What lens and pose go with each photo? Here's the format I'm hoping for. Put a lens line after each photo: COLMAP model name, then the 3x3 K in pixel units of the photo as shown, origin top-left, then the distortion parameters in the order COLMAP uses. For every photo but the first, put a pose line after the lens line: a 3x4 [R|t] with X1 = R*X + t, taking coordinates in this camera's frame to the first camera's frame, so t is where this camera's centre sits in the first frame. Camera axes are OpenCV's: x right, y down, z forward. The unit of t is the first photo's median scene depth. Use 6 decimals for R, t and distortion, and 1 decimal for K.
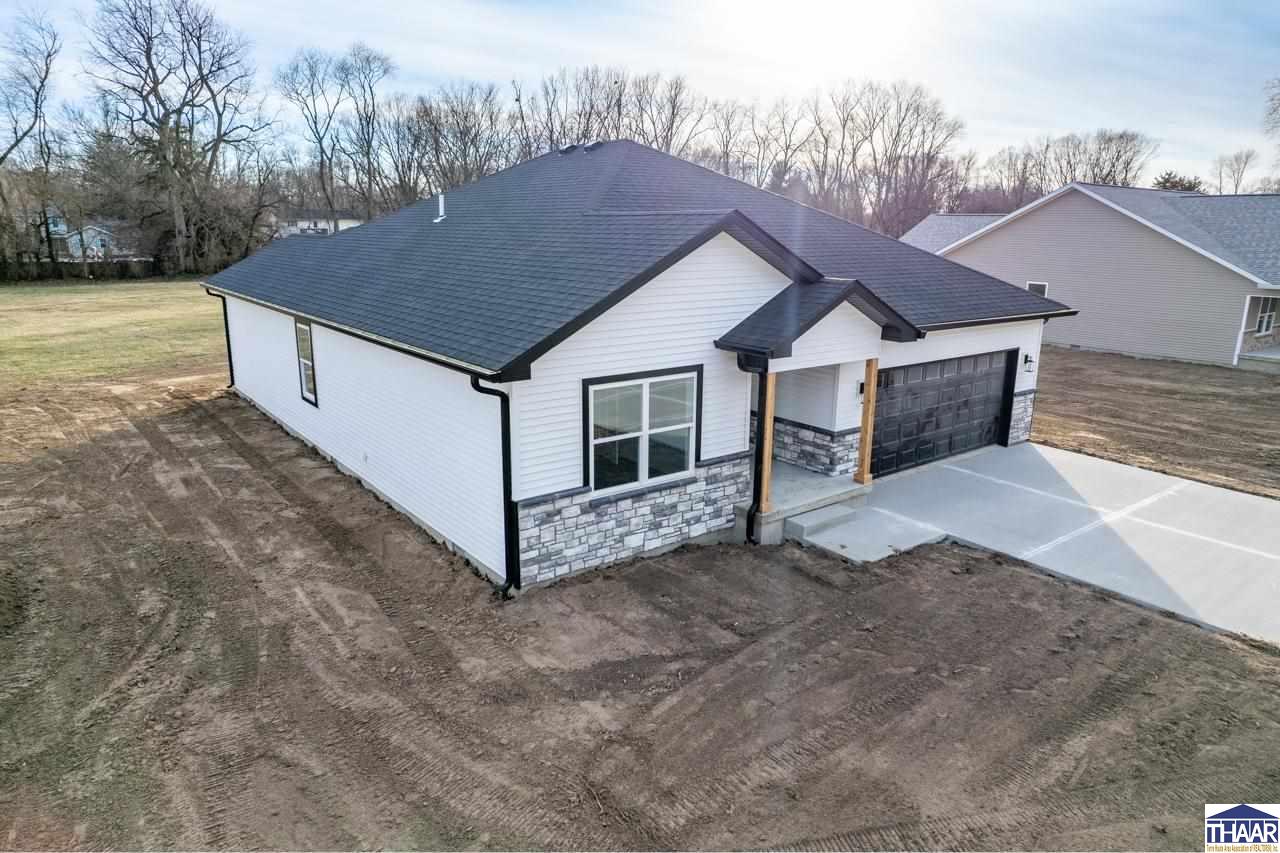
lens RADIAL K [[822.4, 0, 642.2], [0, 822.4, 428.2], [0, 0, 1]] dist [-0.076284, 0.068835]
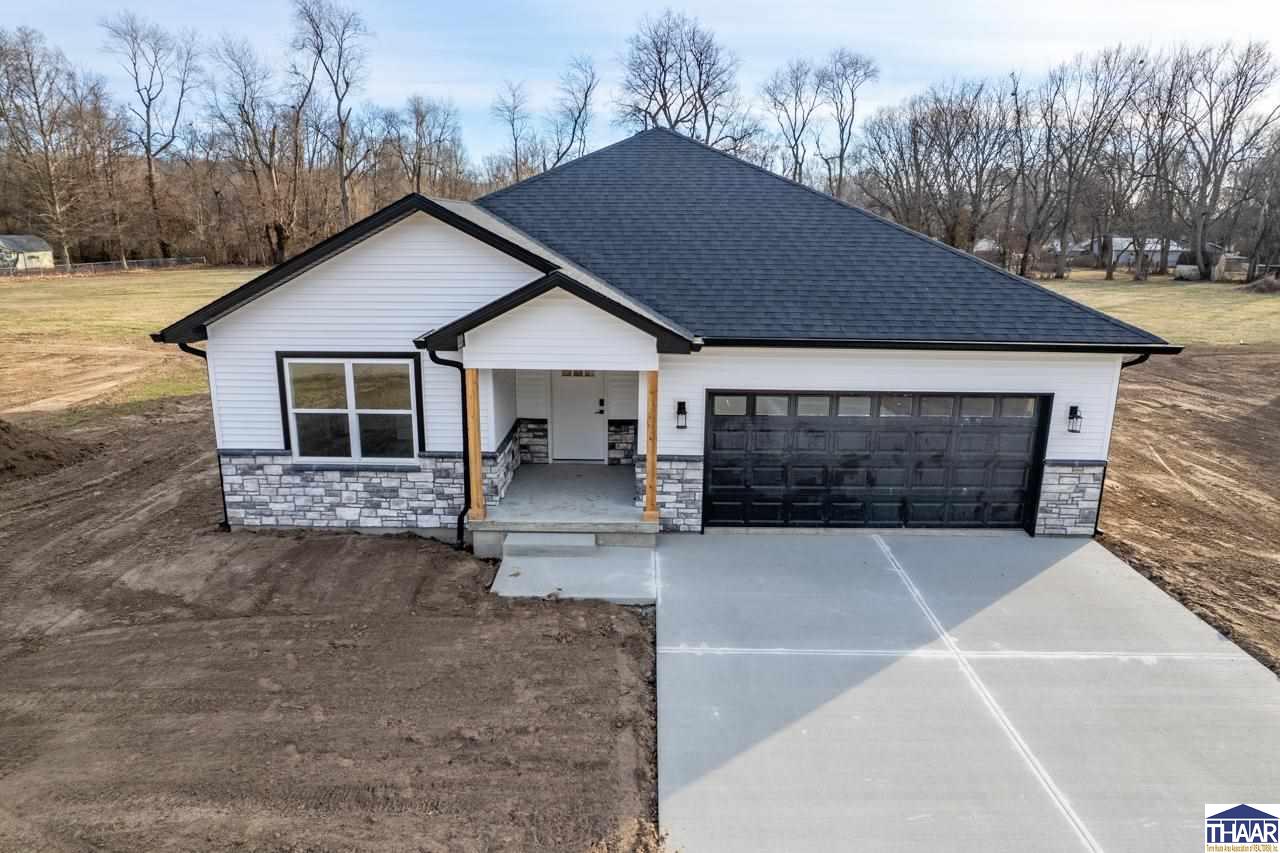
lens RADIAL K [[822.4, 0, 642.2], [0, 822.4, 428.2], [0, 0, 1]] dist [-0.076284, 0.068835]
pose [[0.788980, 0.146699, -0.596649, 0.875179], [-0.150954, 0.987596, 0.043208, -0.070489], [0.595587, 0.055976, 0.801338, 0.378714]]
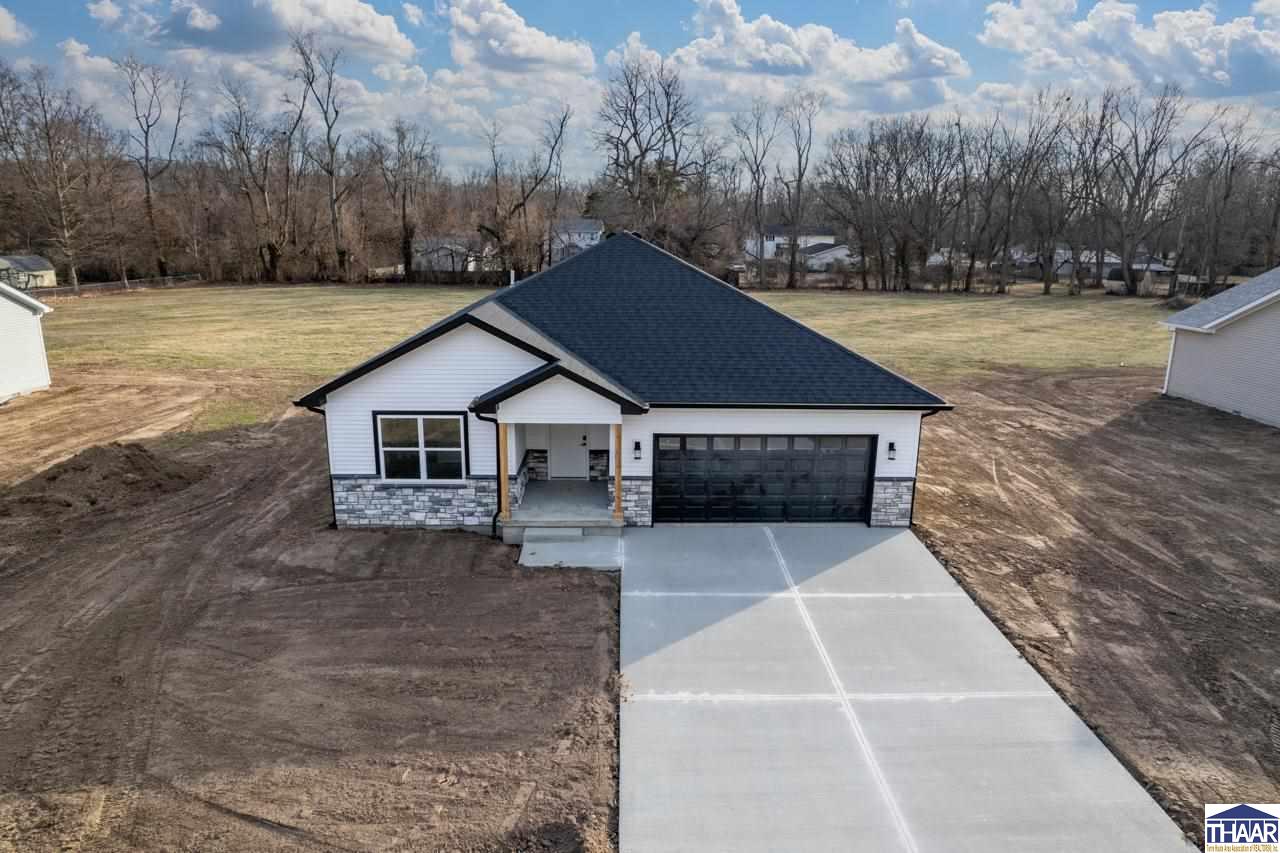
lens RADIAL K [[822.4, 0, 642.2], [0, 822.4, 428.2], [0, 0, 1]] dist [-0.076284, 0.068835]
pose [[0.807797, 0.141490, -0.572228, 1.194459], [-0.145903, 0.988551, 0.038464, -0.150983], [0.571118, 0.052418, 0.819192, -0.048820]]
